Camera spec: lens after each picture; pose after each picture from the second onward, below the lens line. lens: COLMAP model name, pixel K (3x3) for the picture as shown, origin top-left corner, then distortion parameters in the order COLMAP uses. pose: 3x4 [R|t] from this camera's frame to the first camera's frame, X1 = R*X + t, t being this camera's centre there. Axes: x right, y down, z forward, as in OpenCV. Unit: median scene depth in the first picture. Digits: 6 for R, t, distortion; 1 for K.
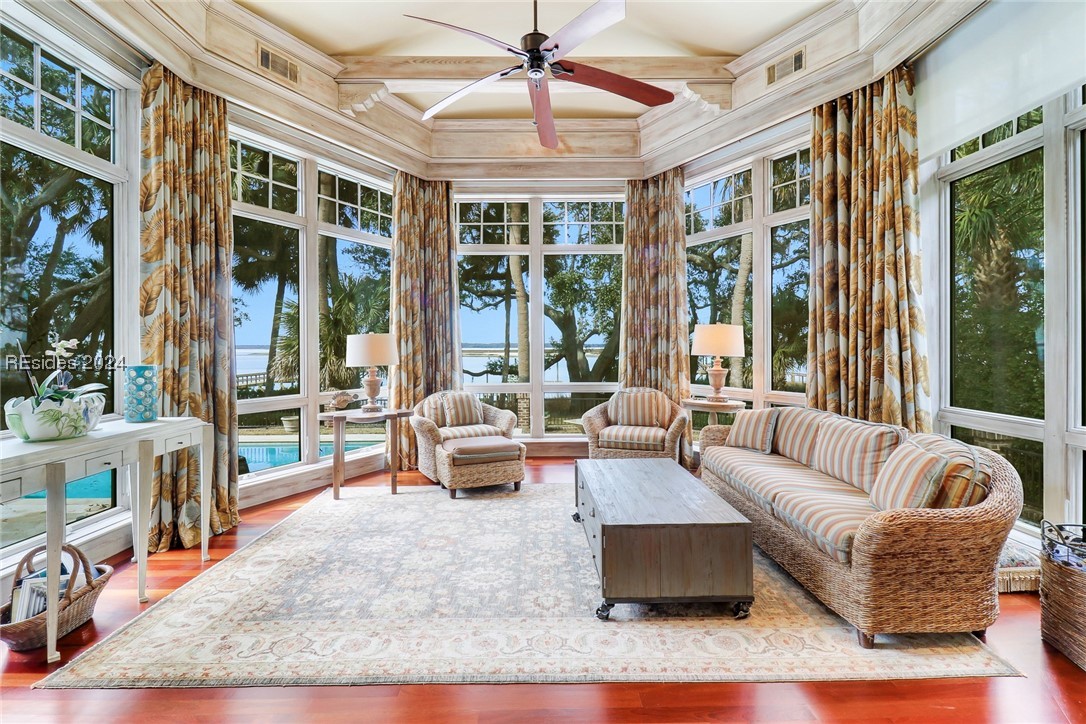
lens RADIAL K [[500.9, 0, 542.3], [0, 500.9, 356.6], [0, 0, 1]] dist [0.014671, -0.006266]
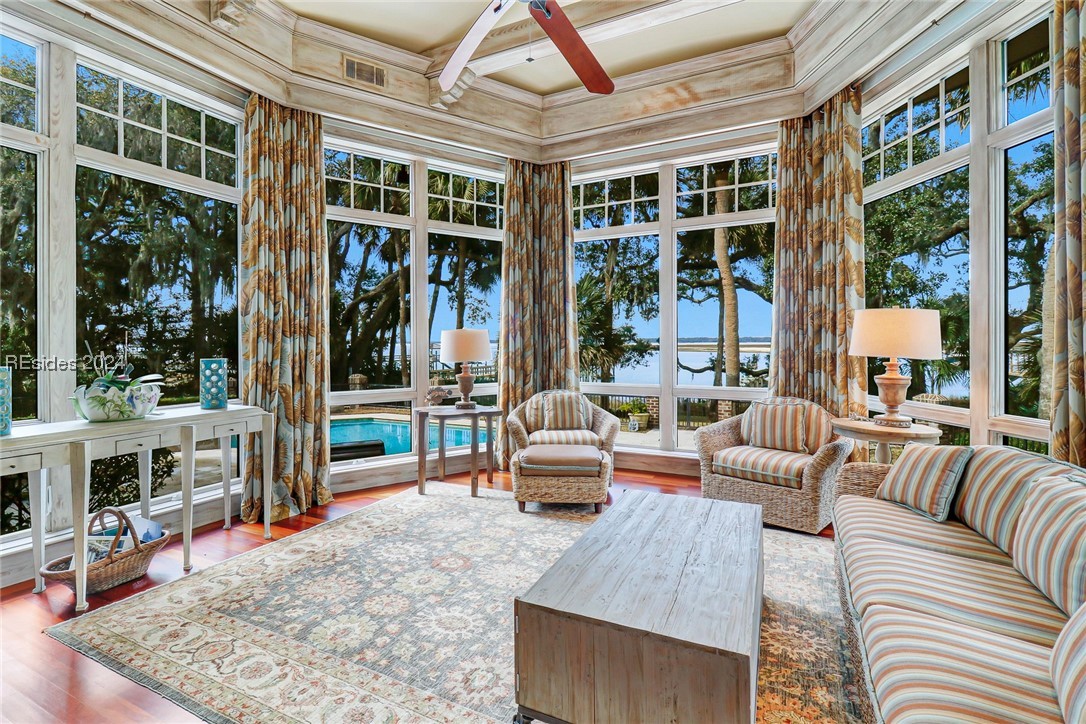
lens RADIAL K [[500.9, 0, 539.9], [0, 500.9, 352.3], [0, 0, 1]] dist [0.014671, -0.006266]
pose [[0.892352, 0.010131, -0.451227, 0.226683], [-0.009013, 0.999949, 0.004627, -0.005771], [0.451250, -0.000062, 0.892397, 0.191240]]
